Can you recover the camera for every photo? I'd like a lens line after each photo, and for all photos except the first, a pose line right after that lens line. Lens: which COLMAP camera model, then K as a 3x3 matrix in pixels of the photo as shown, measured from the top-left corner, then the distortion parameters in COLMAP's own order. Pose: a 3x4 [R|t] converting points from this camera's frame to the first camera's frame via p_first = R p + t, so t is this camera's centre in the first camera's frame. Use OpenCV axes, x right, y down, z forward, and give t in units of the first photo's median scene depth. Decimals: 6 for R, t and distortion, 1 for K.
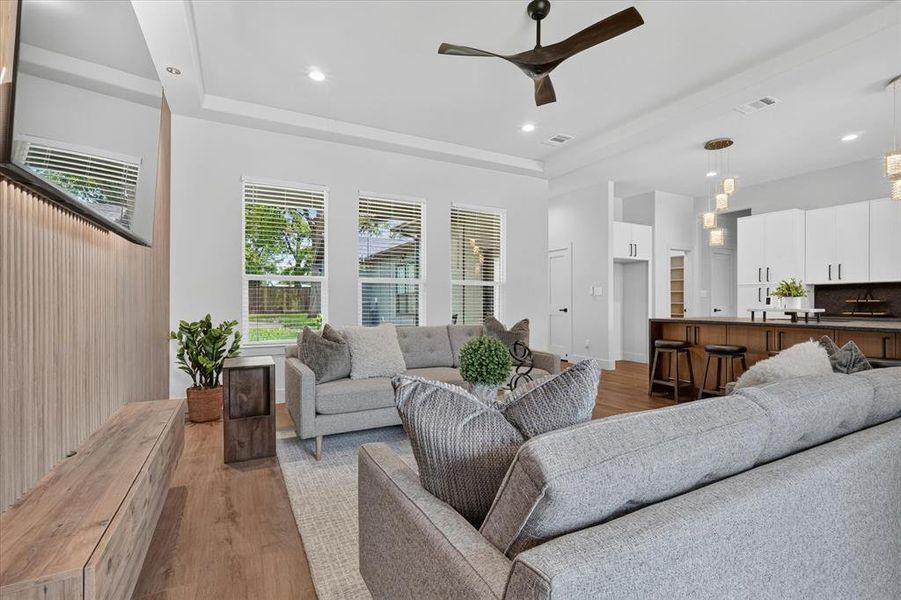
lens RADIAL K [[415.9, 0, 449.3], [0, 415.9, 300.5], [0, 0, 1]] dist [-0.019517, 0.008512]
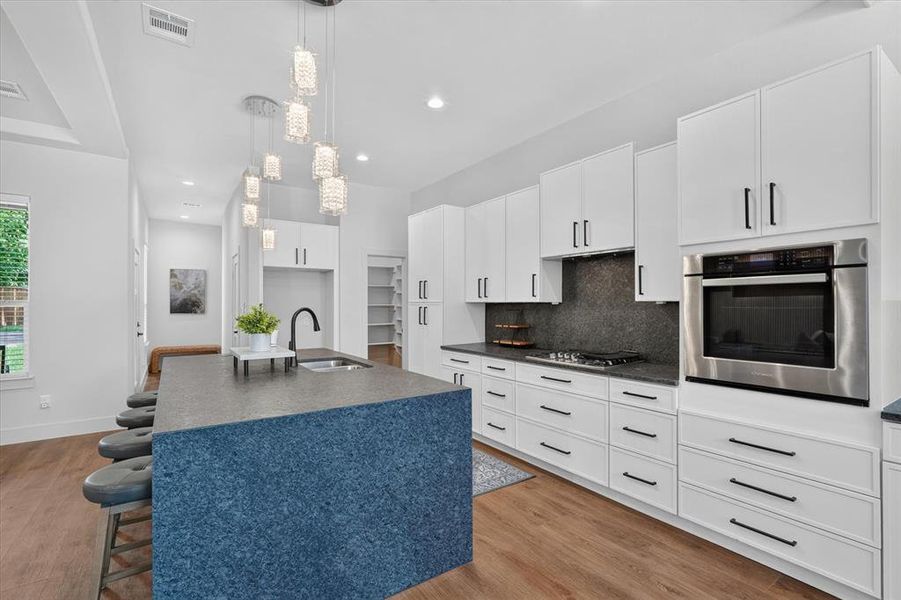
lens RADIAL K [[415.9, 0, 455.3], [0, 415.9, 305.8], [0, 0, 1]] dist [-0.019517, 0.008512]
pose [[0.993639, -0.002321, 0.112587, 0.663891], [0.001729, 0.999984, 0.005360, -0.033138], [-0.112598, -0.005131, 0.993627, 0.202425]]
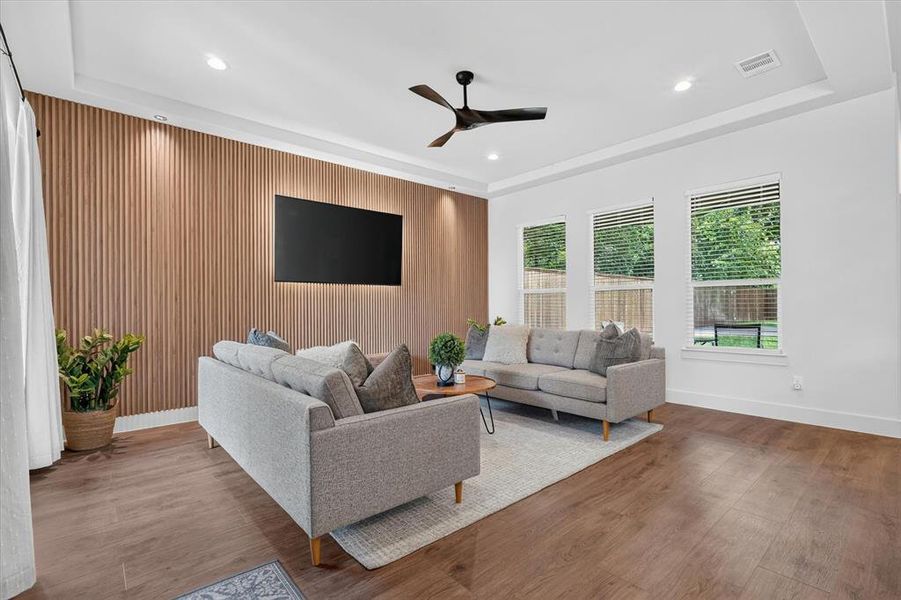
lens RADIAL K [[415.9, 0, 453.8], [0, 415.9, 307.2], [0, 0, 1]] dist [-0.019517, 0.008512]
pose [[0.233476, -0.004513, -0.972352, 0.582908], [0.010160, 0.999946, -0.002202, -0.000080], [0.972310, -0.009365, 0.233509, 0.269396]]
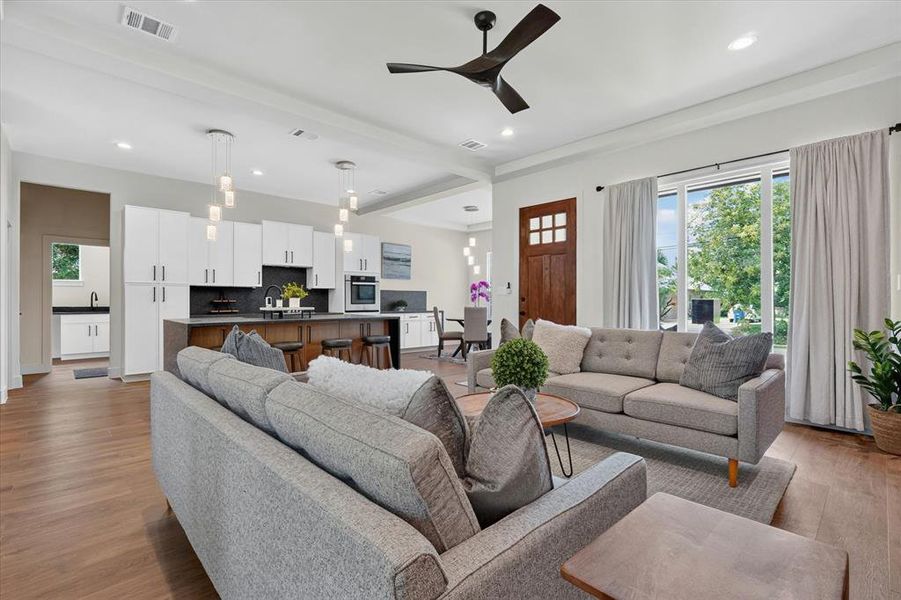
lens RADIAL K [[415.9, 0, 452.8], [0, 415.9, 304.3], [0, 0, 1]] dist [-0.019517, 0.008512]
pose [[-0.265563, -0.008143, 0.964059, -0.292215], [-0.001994, 0.999967, 0.007897, -0.000034], [-0.964091, 0.000175, -0.265570, 0.542044]]
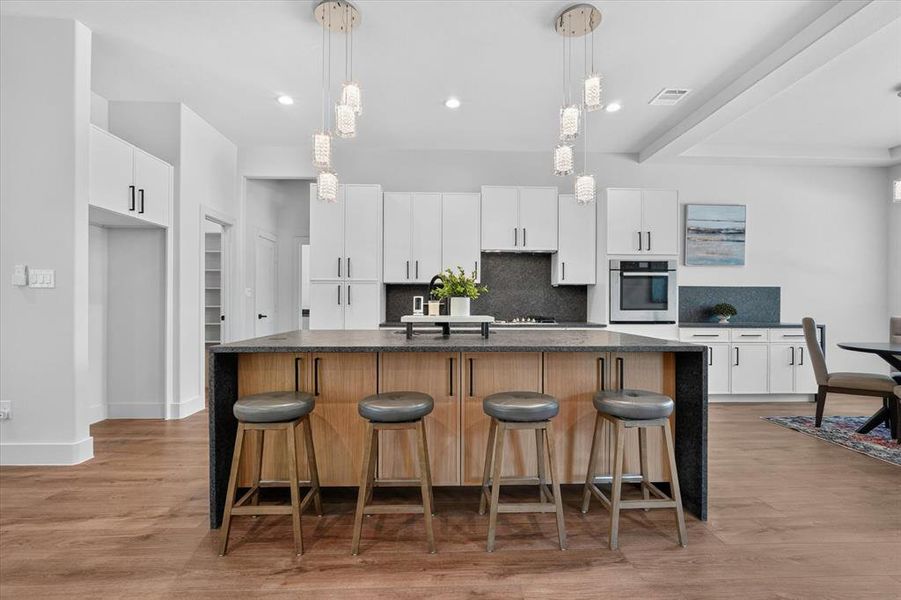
lens RADIAL K [[415.9, 0, 448.8], [0, 415.9, 303.3], [0, 0, 1]] dist [-0.019517, 0.008512]
pose [[0.438874, 0.003637, 0.898541, 0.170615], [-0.005292, 0.999985, -0.001463, 0.000811], [-0.898533, -0.004113, 0.438886, 0.463448]]
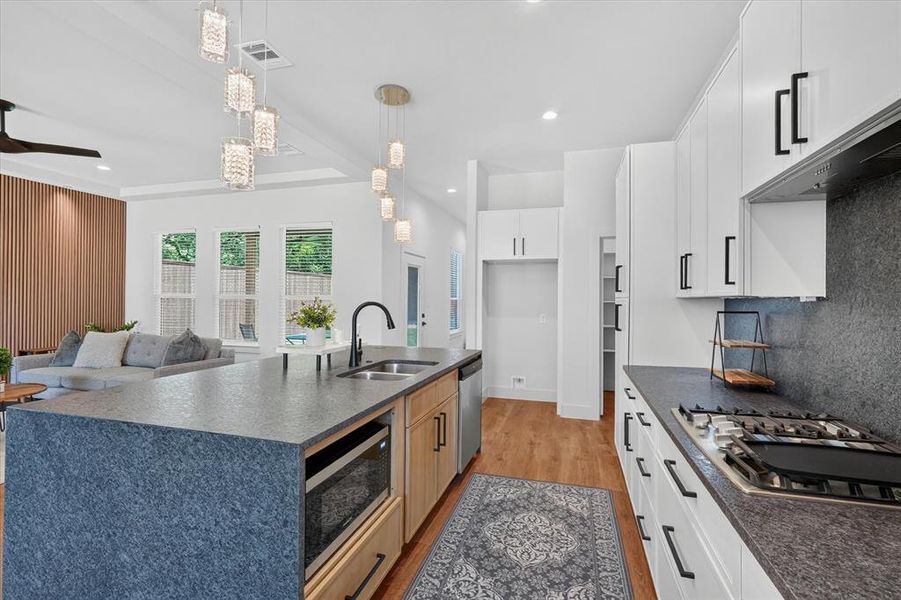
lens RADIAL K [[415.9, 0, 451.2], [0, 415.9, 298.0], [0, 0, 1]] dist [-0.019517, 0.008512]
pose [[0.712462, 0.001604, -0.701708, 0.883934], [-0.005846, 0.999976, -0.003651, -0.031605], [0.701686, 0.006703, 0.712455, 0.431598]]
